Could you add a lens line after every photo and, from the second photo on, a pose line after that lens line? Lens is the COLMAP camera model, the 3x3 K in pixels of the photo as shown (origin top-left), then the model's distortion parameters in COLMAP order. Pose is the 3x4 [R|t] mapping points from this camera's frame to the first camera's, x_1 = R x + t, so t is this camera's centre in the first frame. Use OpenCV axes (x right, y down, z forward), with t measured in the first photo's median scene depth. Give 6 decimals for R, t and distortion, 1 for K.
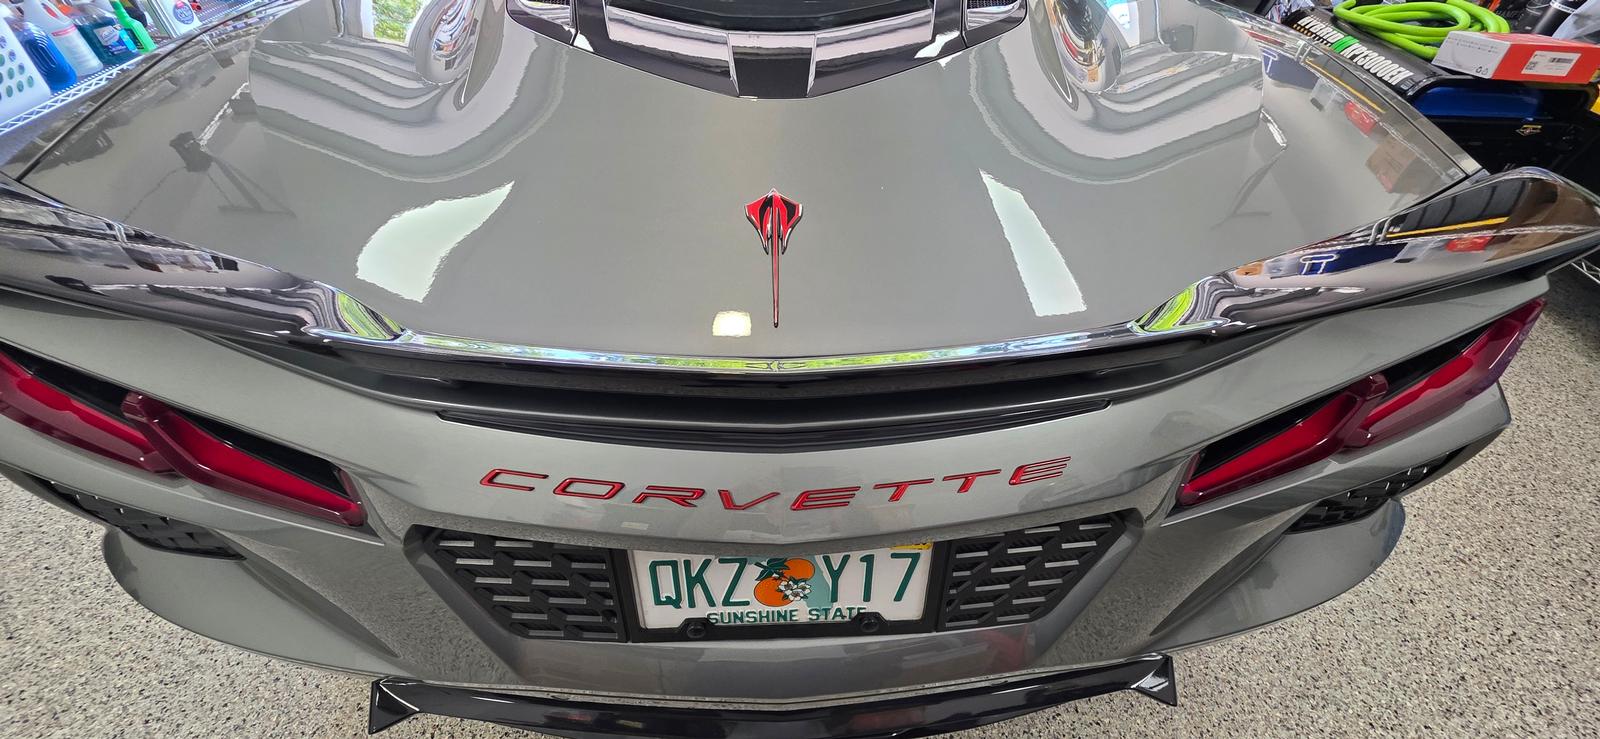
lens RADIAL K [[617.7, 0, 800.1], [0, 617.7, 384.2], [0, 0, 1]] dist [0.001189, 0.000134]
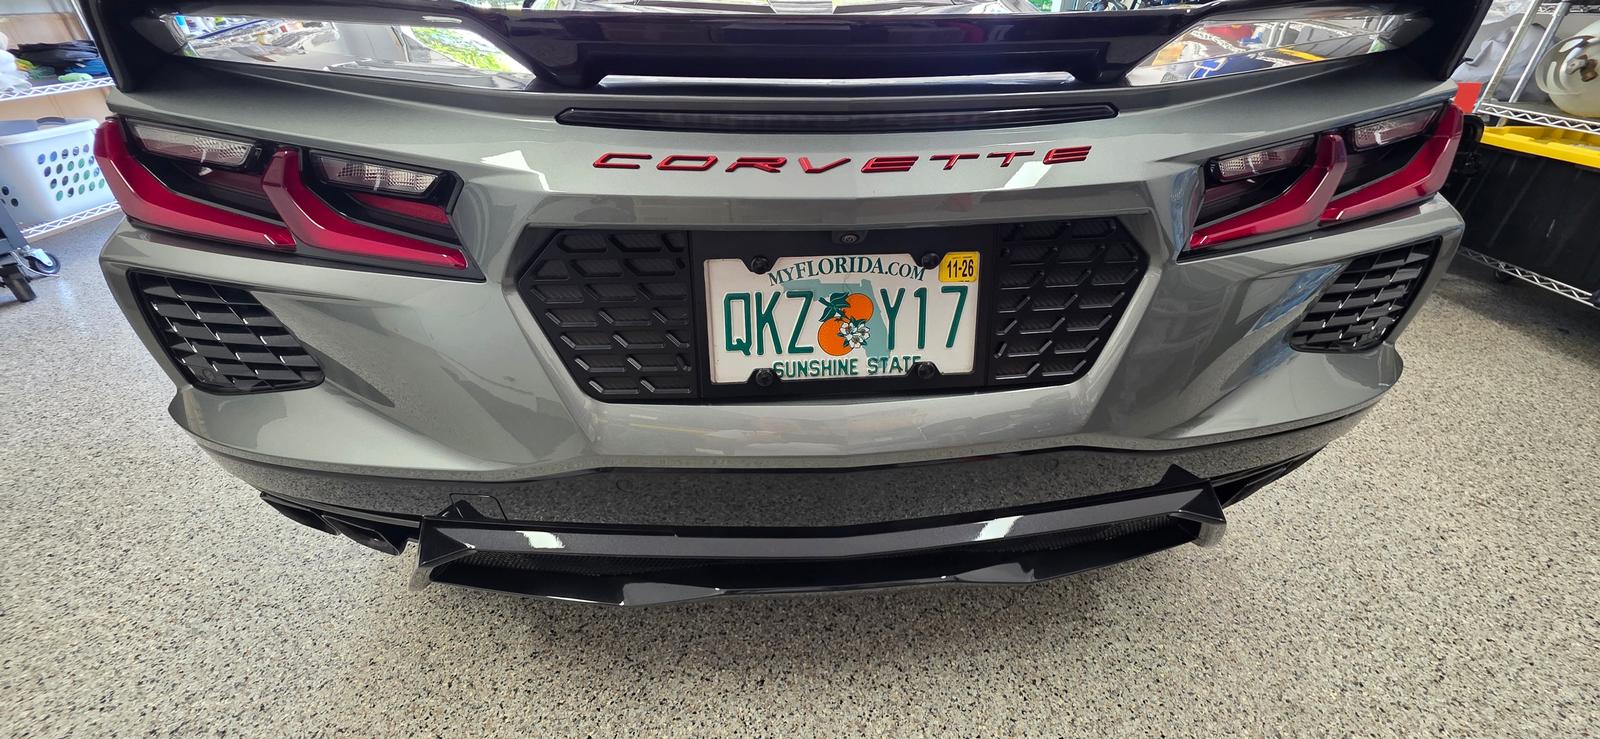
lens RADIAL K [[617.7, 0, 800.1], [0, 617.7, 384.2], [0, 0, 1]] dist [0.001189, 0.000134]
pose [[0.999228, -0.033452, 0.020614, -0.125614], [0.037281, 0.972839, -0.228460, 0.639079], [-0.012412, 0.229052, 0.973335, -0.033038]]
